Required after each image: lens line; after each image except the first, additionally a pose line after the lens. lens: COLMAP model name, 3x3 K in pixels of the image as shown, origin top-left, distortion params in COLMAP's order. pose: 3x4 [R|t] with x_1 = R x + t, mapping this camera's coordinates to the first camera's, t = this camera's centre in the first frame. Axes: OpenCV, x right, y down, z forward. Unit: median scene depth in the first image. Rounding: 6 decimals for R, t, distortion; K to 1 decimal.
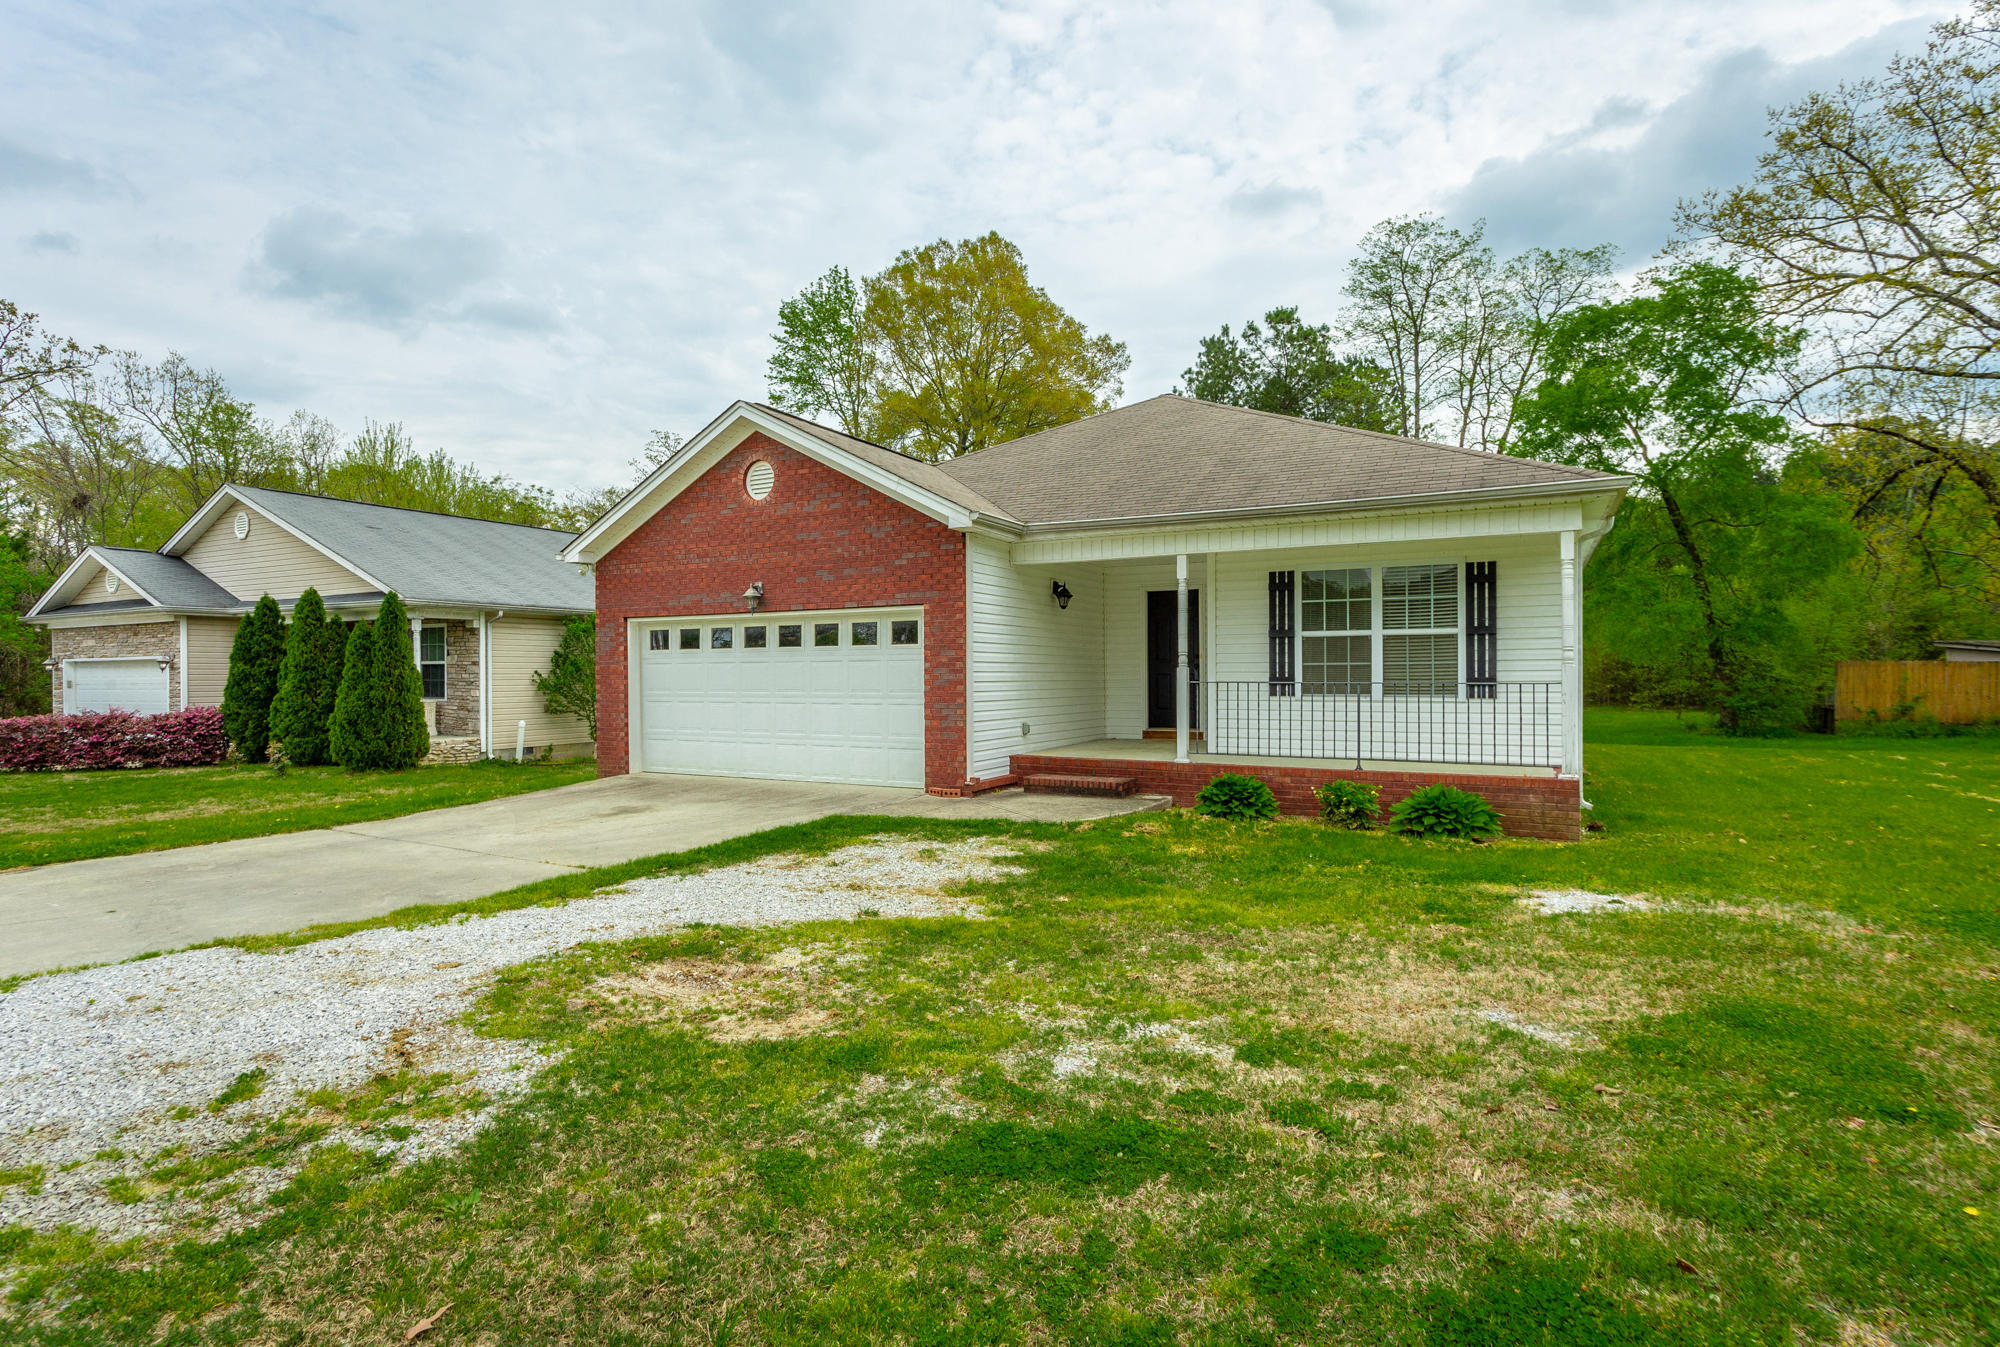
lens RADIAL K [[1004.7, 0, 1032.3], [0, 1004.7, 681.0], [0, 0, 1]] dist [0.002165, 0.000764]
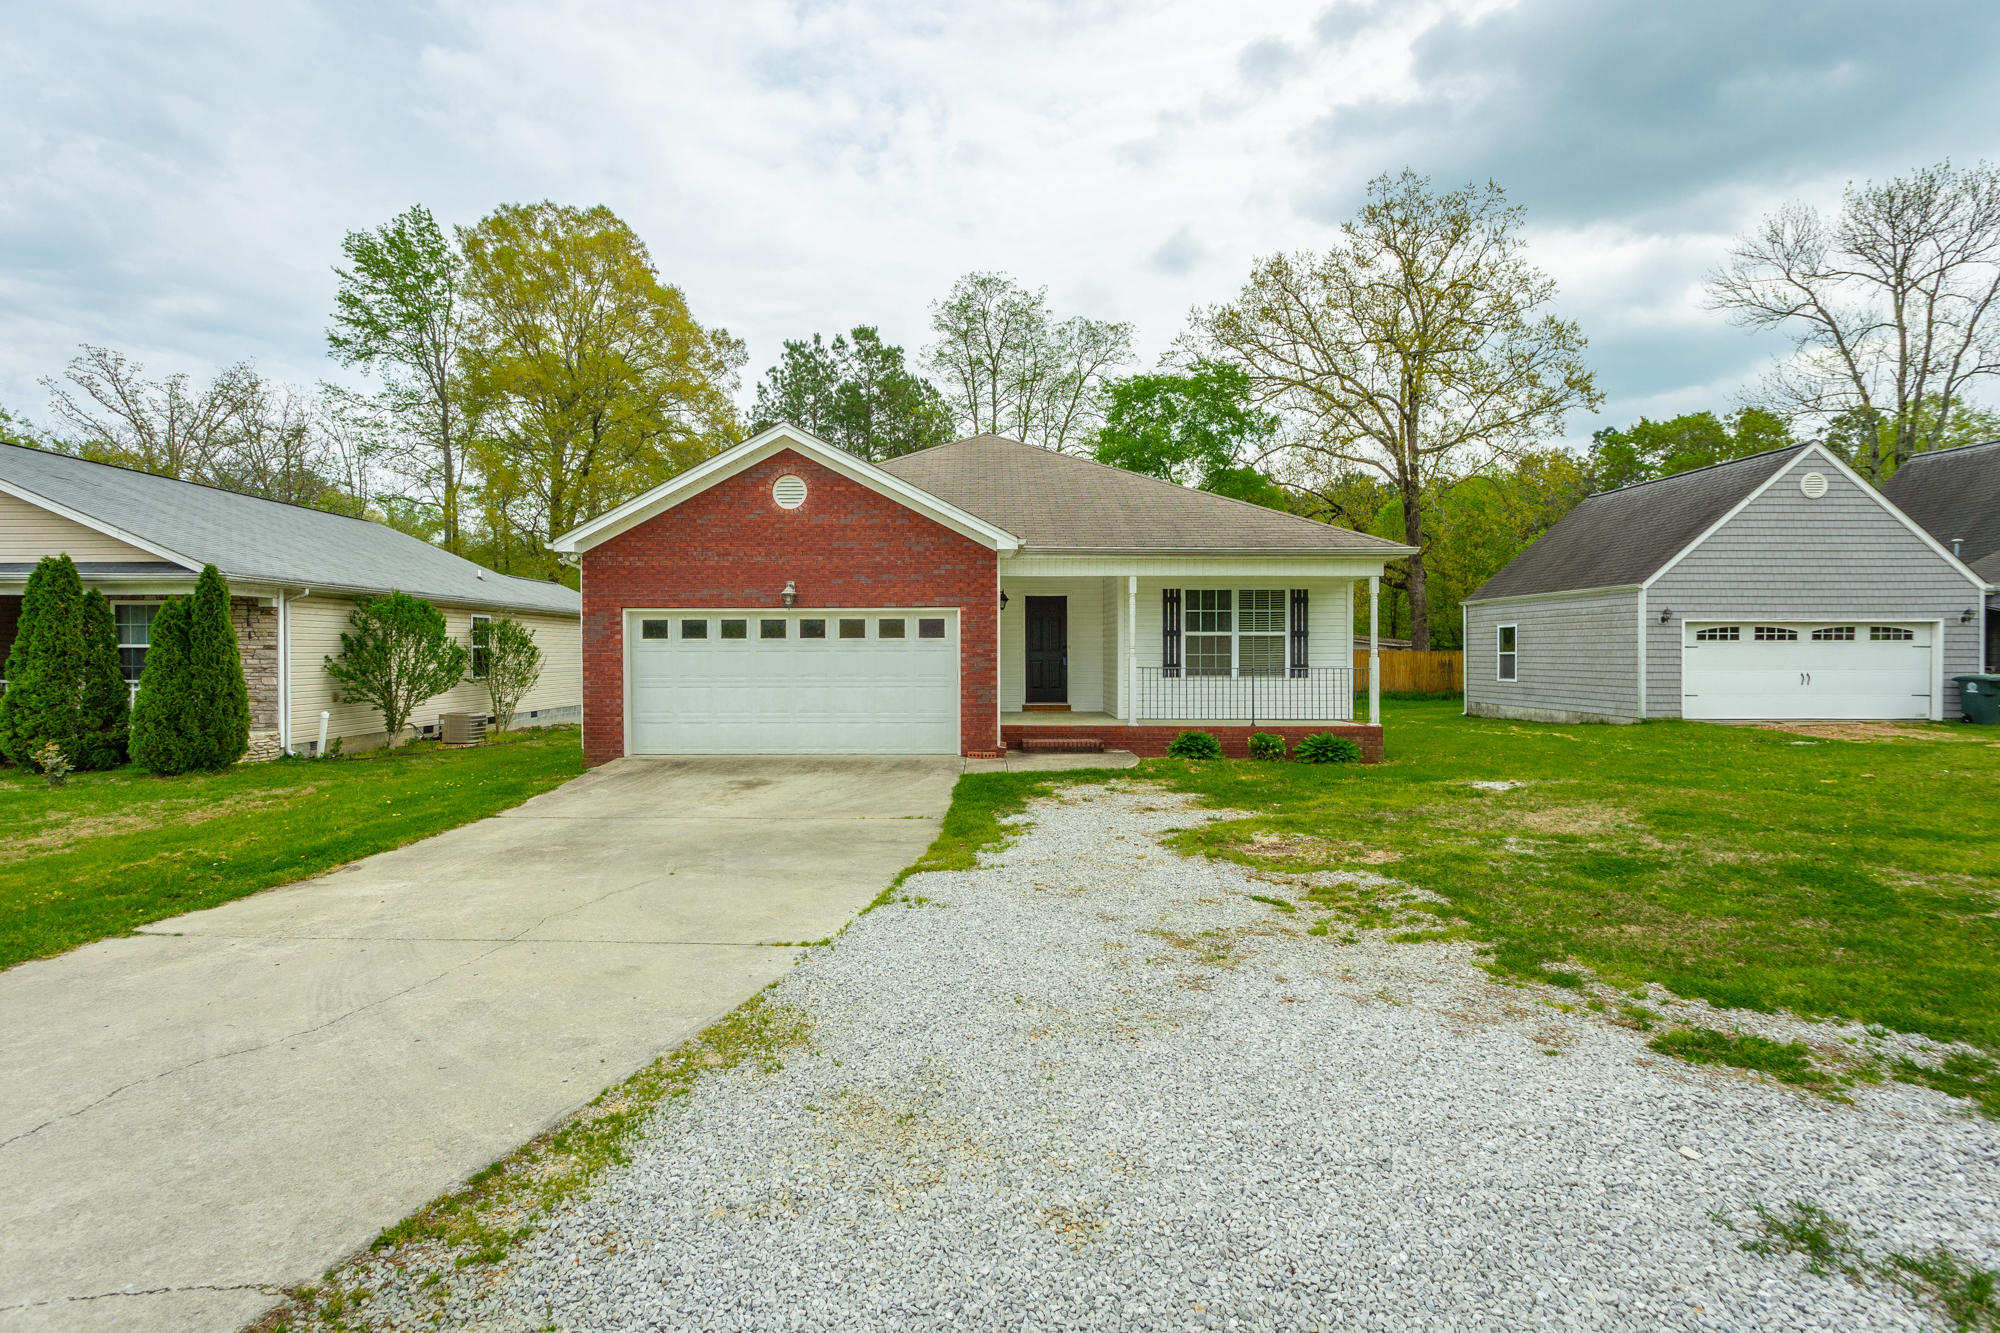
lens RADIAL K [[977.2, 0, 1000.0], [0, 977.2, 666.5], [0, 0, 1]] dist [0.000949, 0.000278]
pose [[0.880811, -0.003068, 0.473459, -0.543939], [0.000663, 0.999986, 0.005245, -0.006722], [-0.473468, -0.004306, 0.880800, -0.082923]]
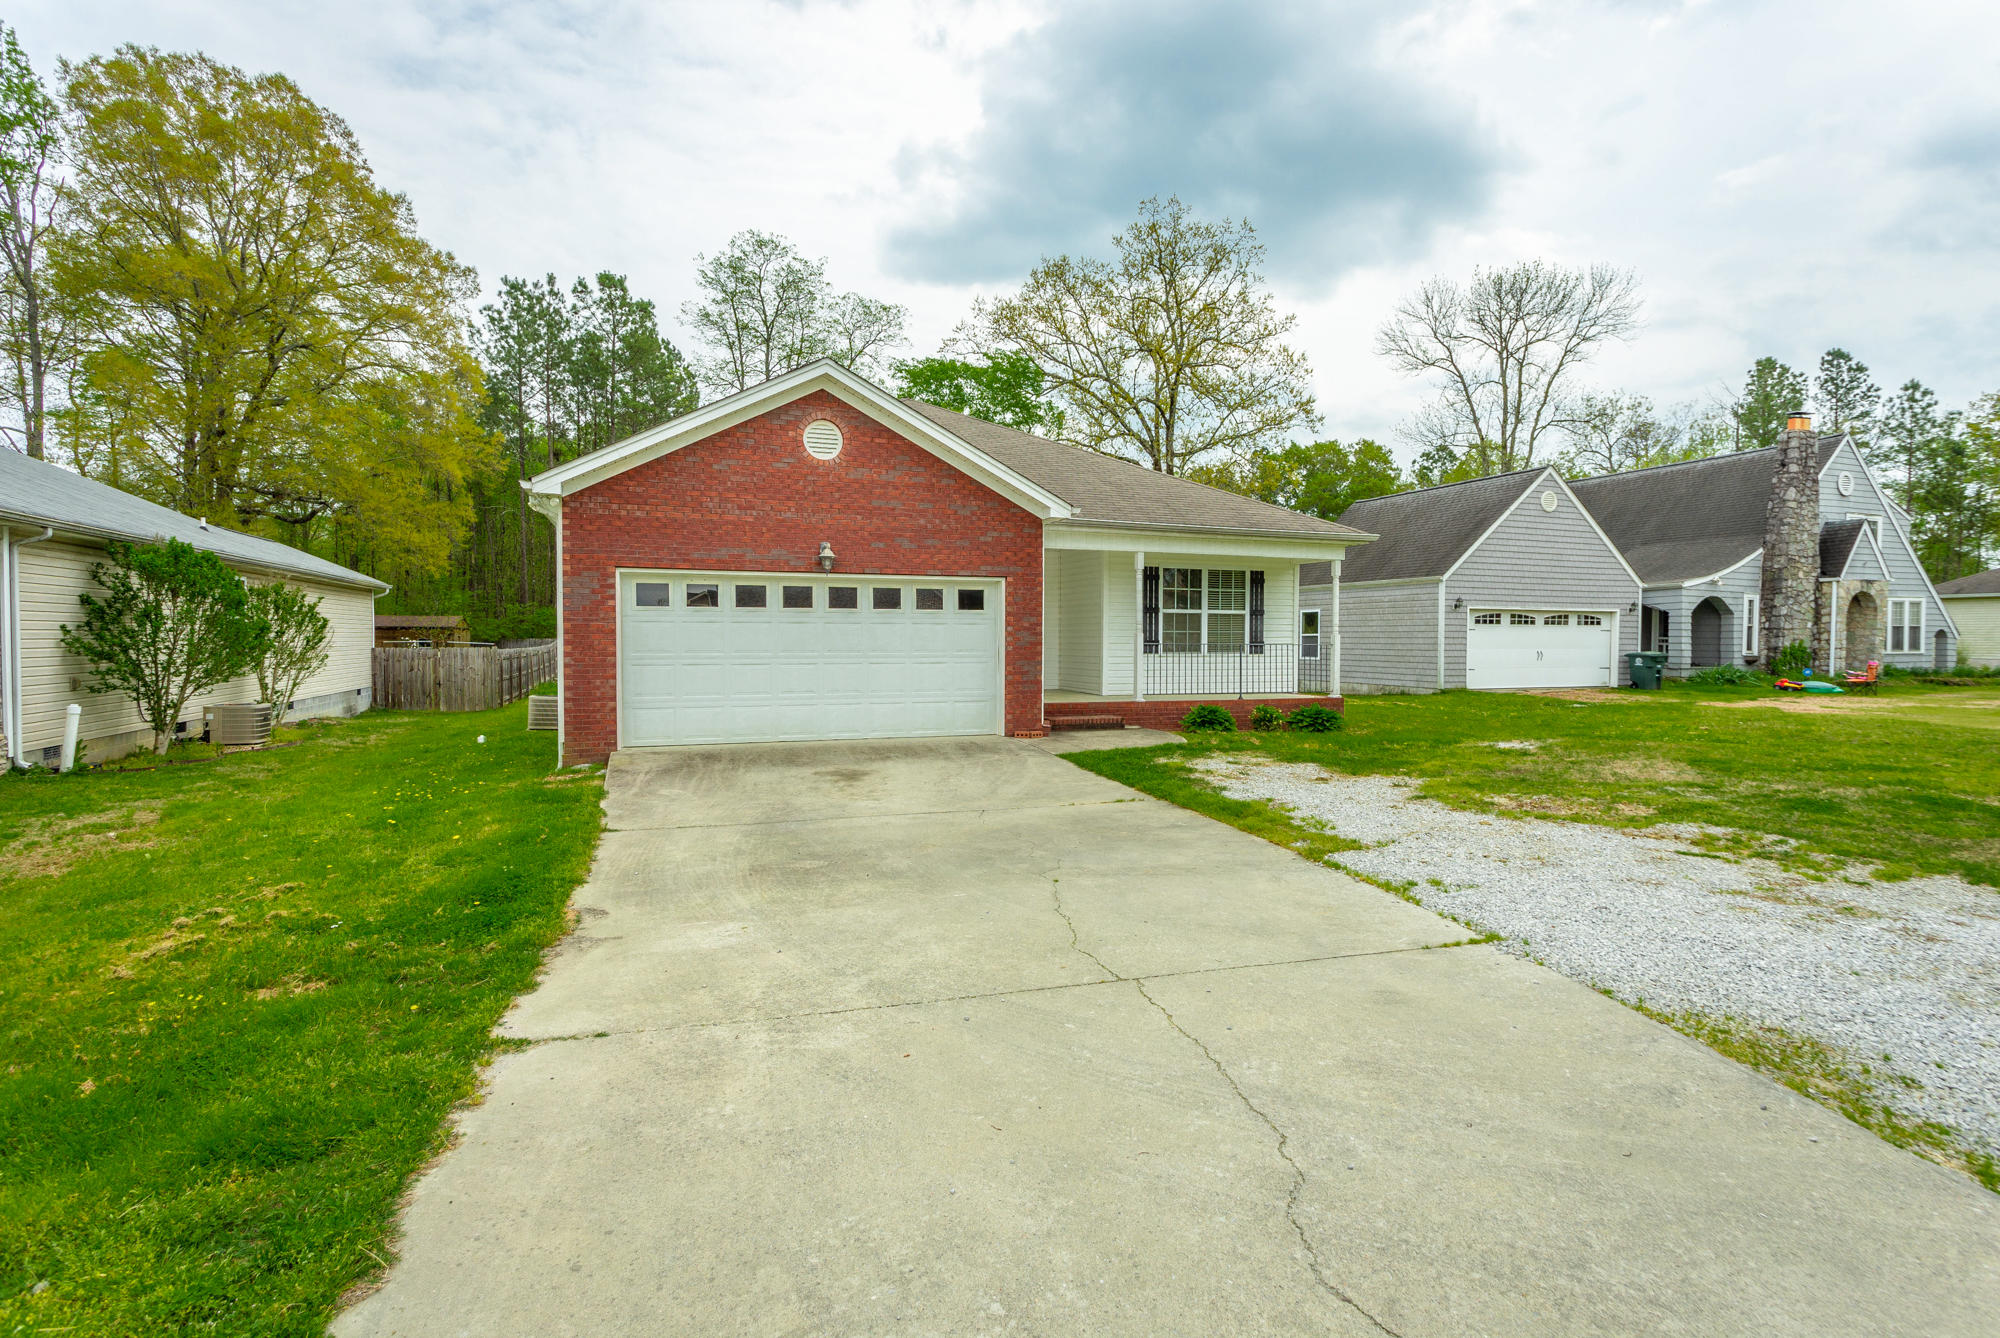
lens RADIAL K [[950.6, 0, 1036.8], [0, 950.6, 665.5], [0, 0, 1]] dist [0.000250, 0.000841]
pose [[0.657613, -0.015153, 0.753204, -0.782430], [-0.000336, 0.999792, 0.020407, 0.003824], [-0.753356, -0.013673, 0.657471, 0.204150]]
